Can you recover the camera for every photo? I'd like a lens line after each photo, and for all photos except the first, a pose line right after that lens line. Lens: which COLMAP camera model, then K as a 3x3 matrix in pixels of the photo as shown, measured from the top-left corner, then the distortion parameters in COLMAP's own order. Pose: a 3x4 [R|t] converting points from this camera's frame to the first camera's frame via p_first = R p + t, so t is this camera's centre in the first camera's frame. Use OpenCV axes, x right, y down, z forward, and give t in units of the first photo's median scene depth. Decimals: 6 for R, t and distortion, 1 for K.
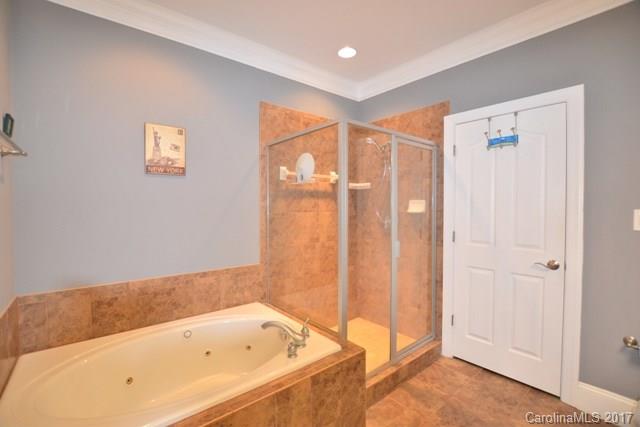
lens RADIAL K [[291.1, 0, 316.4], [0, 291.1, 209.3], [0, 0, 1]] dist [-0.004650, -0.000256]
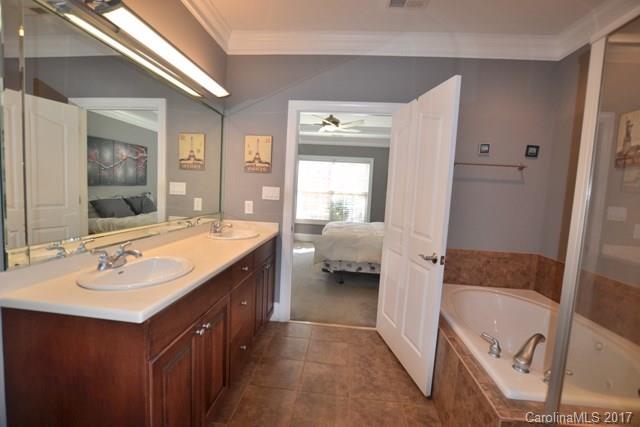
lens RADIAL K [[291.1, 0, 319.8], [0, 291.1, 215.5], [0, 0, 1]] dist [-0.004650, -0.000256]
pose [[-0.703271, 0.020664, -0.710621, 0.782192], [-0.065655, 0.993418, 0.093863, 0.008615], [0.707883, 0.112667, -0.697286, 0.979414]]
